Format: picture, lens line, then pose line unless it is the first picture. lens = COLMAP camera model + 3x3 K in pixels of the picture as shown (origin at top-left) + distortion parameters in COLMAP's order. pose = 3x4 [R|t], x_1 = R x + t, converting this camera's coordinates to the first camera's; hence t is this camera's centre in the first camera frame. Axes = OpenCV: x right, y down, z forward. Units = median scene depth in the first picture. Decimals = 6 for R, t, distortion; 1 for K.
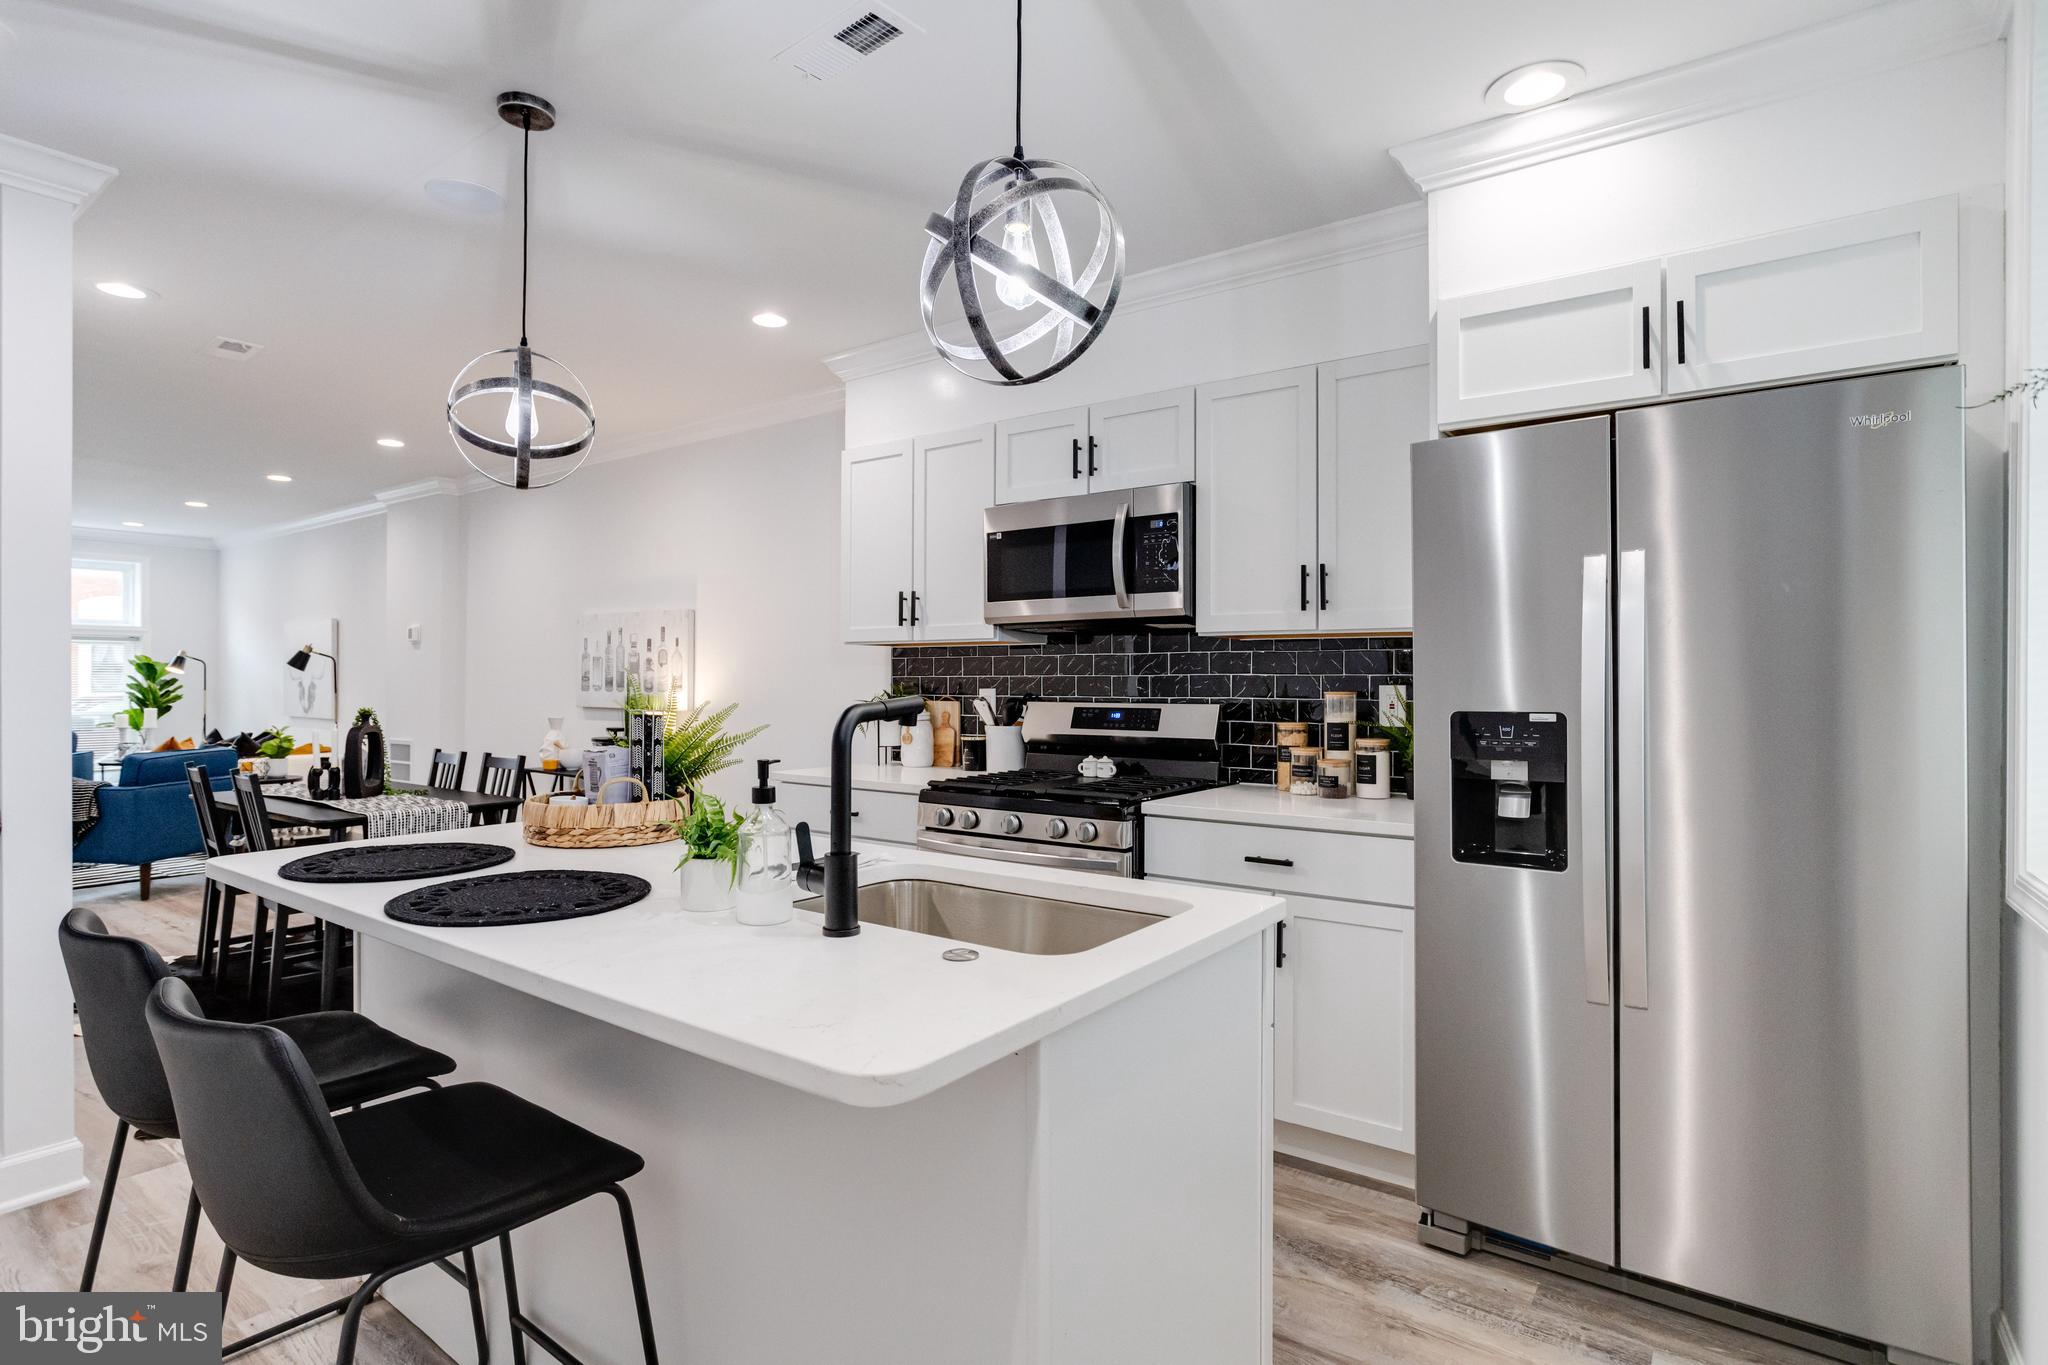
lens RADIAL K [[1022.4, 0, 1029.8], [0, 1022.4, 684.1], [0, 0, 1]] dist [-0.040306, 0.022529]
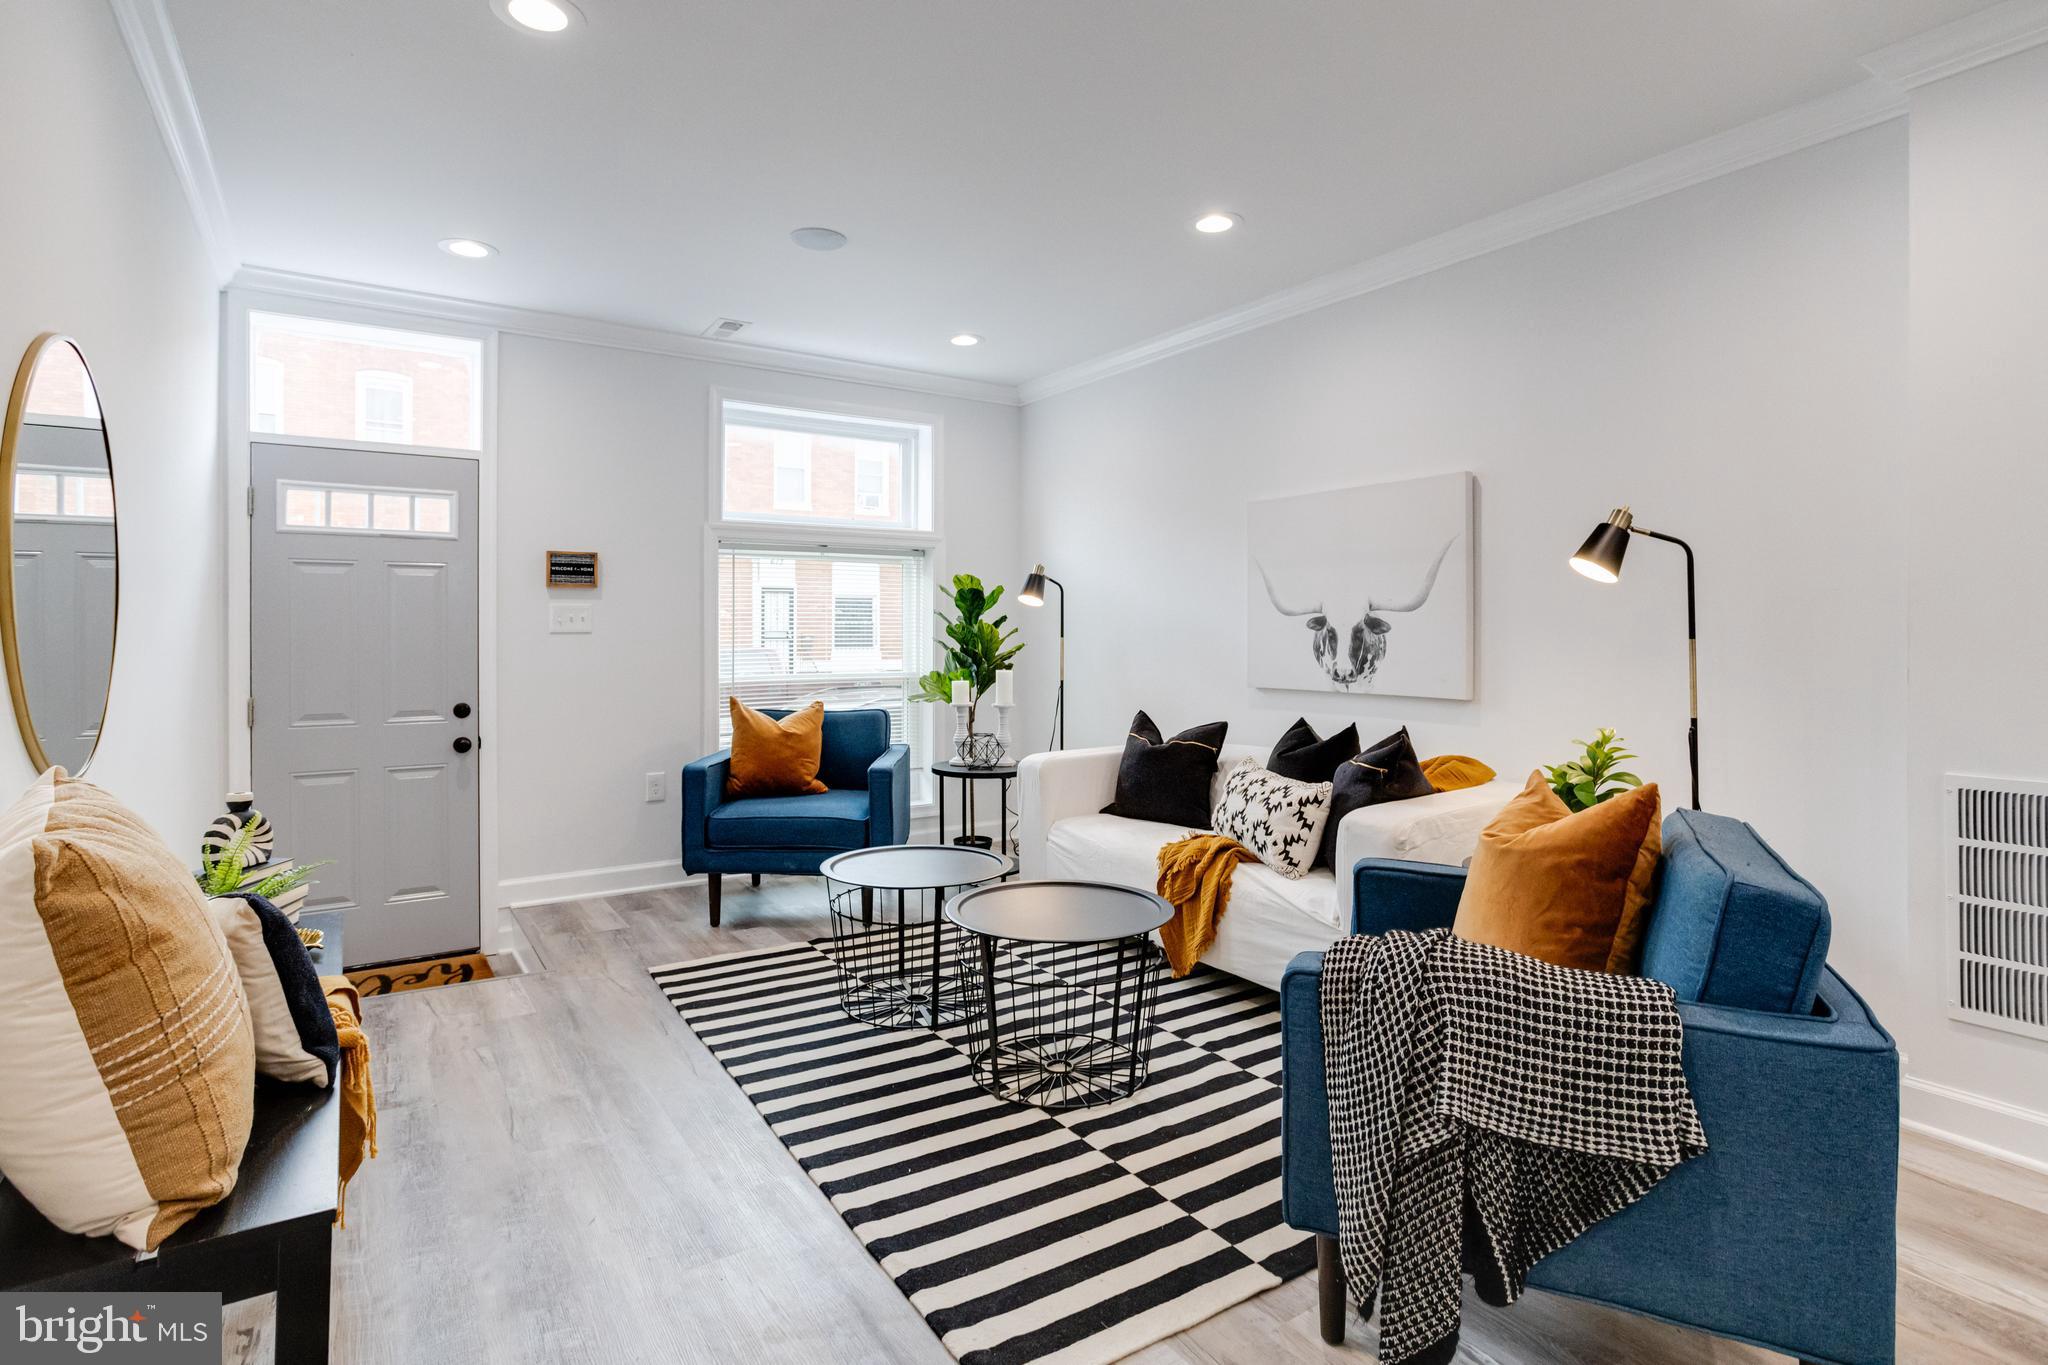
lens RADIAL K [[1014.4, 0, 1022.9], [0, 1014.4, 631.4], [0, 0, 1]] dist [-0.024697, -0.000202]
pose [[0.933463, -0.003803, -0.358654, -1.016375], [0.002027, 0.999984, -0.005327, 0.009395], [0.358669, 0.004246, 0.933455, 0.746118]]
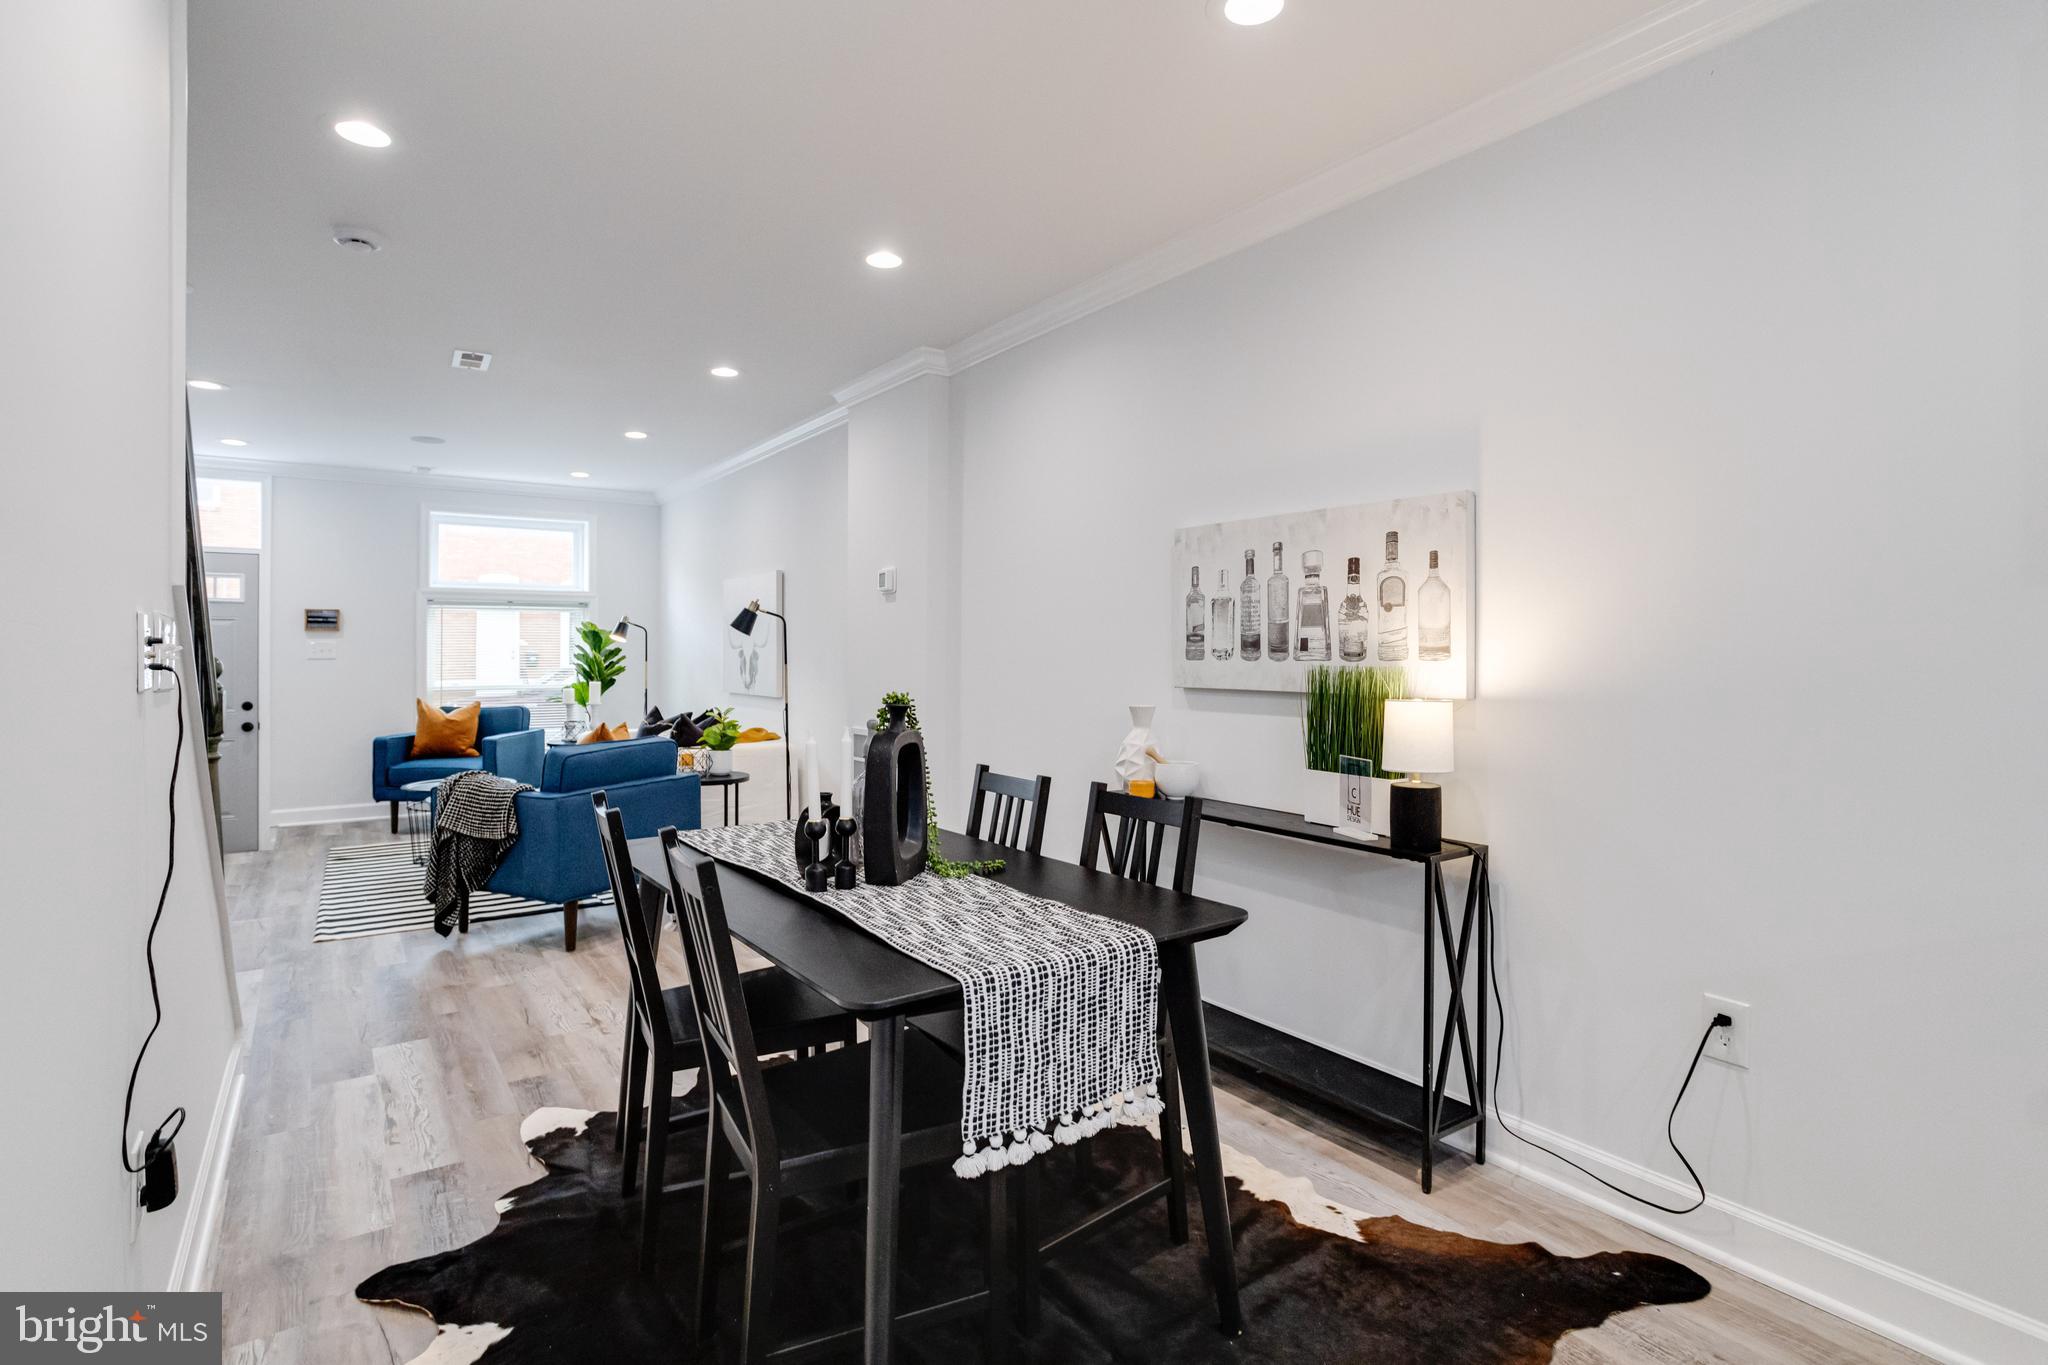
lens RADIAL K [[1022.9, 0, 1022.5], [0, 1022.9, 646.7], [0, 0, 1]] dist [-0.034061, 0.022297]
pose [[0.942254, -0.005518, -0.334852, -0.341084], [0.002234, 0.999946, -0.010191, 0.005054], [0.334890, 0.008854, 0.942216, 0.434846]]
